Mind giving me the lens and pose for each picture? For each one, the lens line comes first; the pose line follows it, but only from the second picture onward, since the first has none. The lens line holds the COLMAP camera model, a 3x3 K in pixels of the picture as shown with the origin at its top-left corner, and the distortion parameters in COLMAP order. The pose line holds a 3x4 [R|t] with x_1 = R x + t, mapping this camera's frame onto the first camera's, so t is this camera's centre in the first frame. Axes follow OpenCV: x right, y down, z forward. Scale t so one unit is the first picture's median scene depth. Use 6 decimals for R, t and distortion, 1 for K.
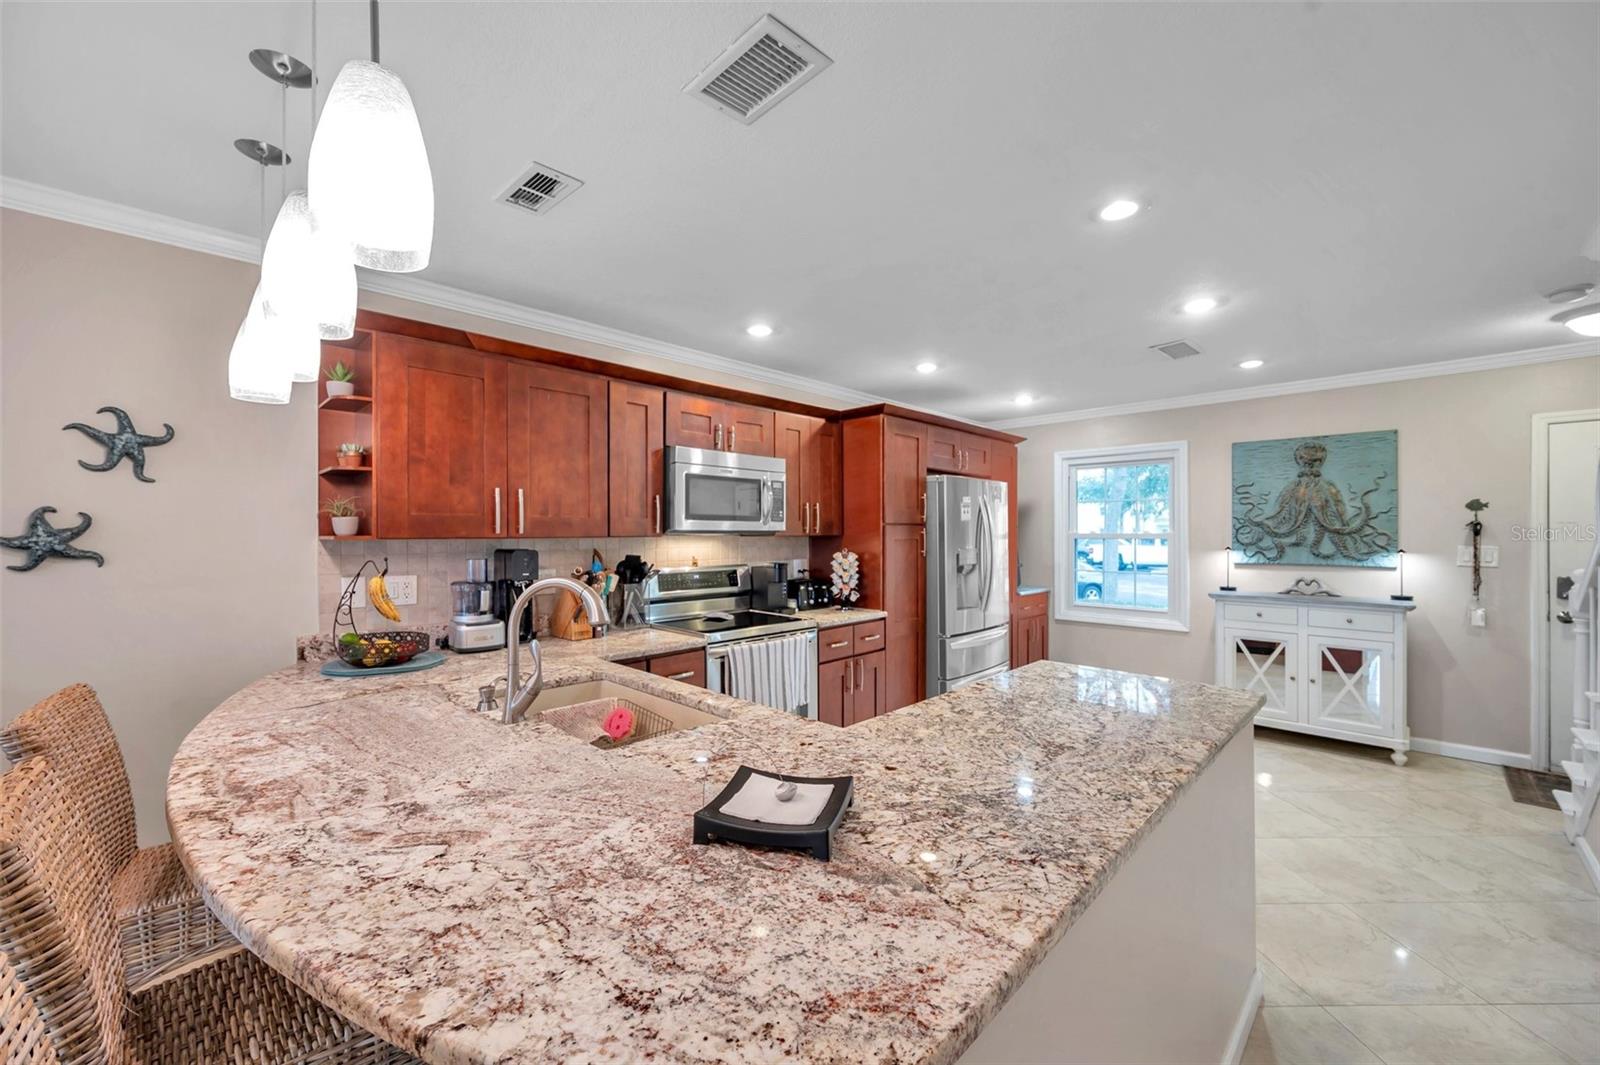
lens RADIAL K [[640.2, 0, 785.5], [0, 640.2, 536.8], [0, 0, 1]] dist [-0.000756, 0.000113]
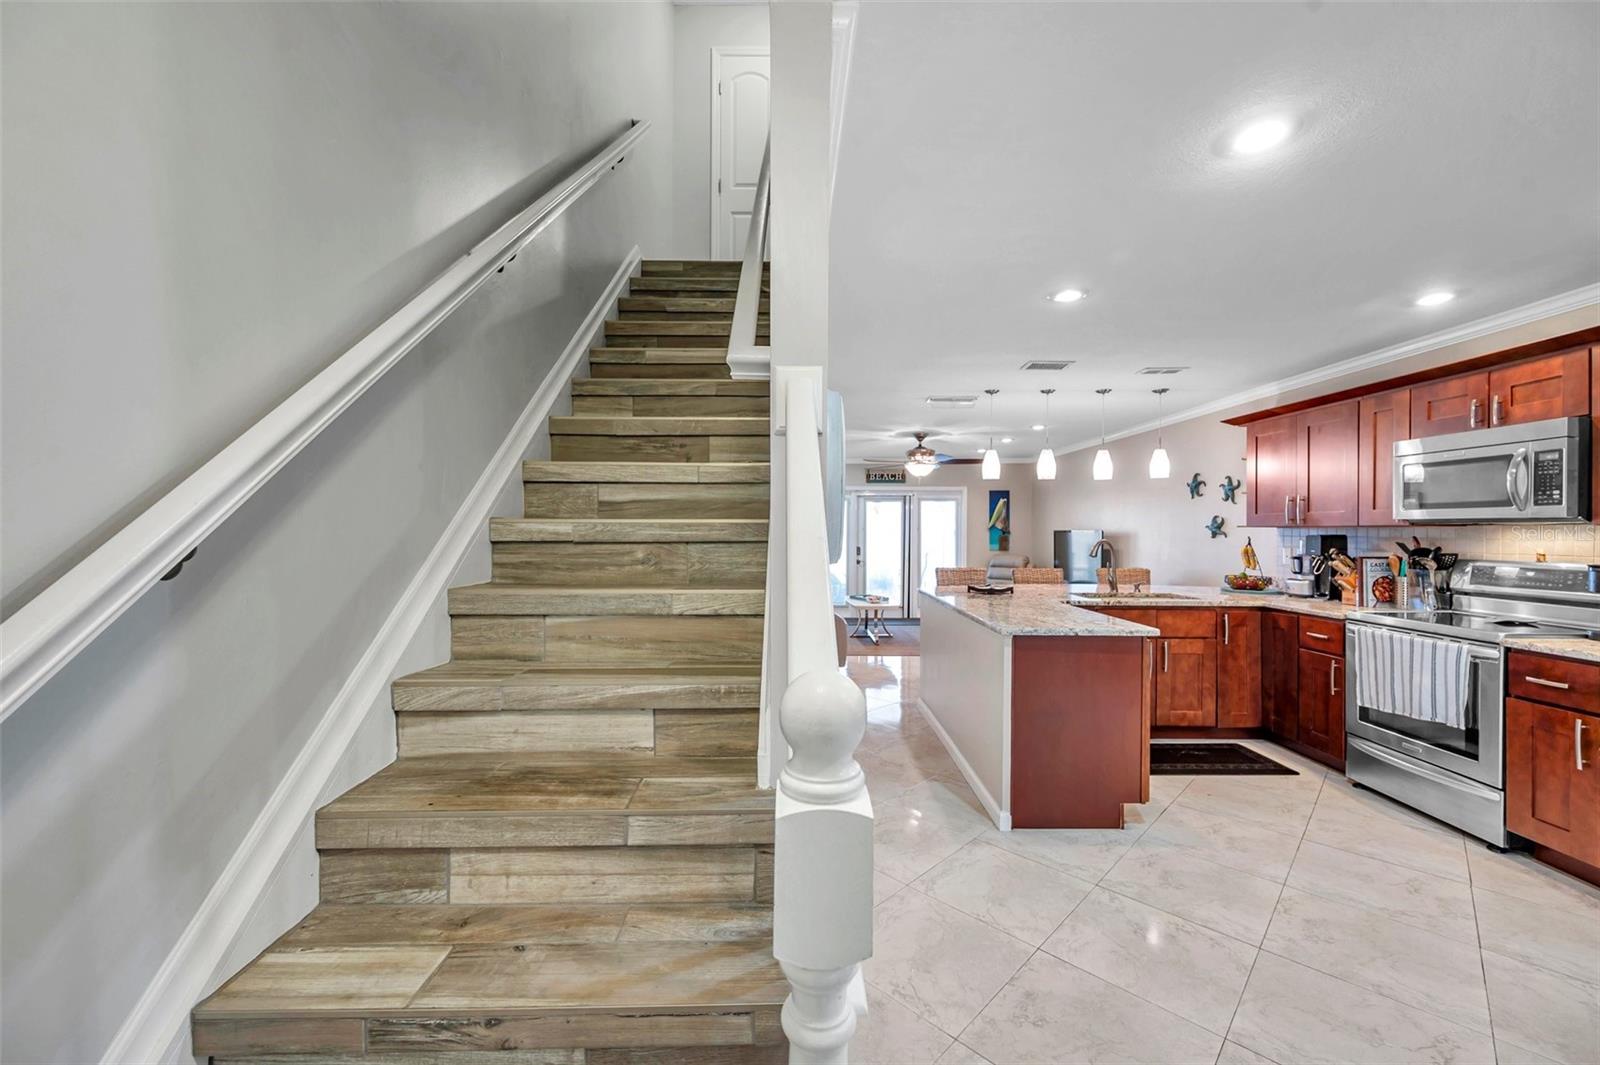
lens RADIAL K [[640.2, 0, 798.1], [0, 640.2, 530.6], [0, 0, 1]] dist [-0.000756, 0.000113]
pose [[-0.711551, -0.002158, -0.702631, 1.149139], [-0.007962, 0.999956, 0.004992, 0.009850], [0.702589, 0.009146, -0.711537, 0.932909]]
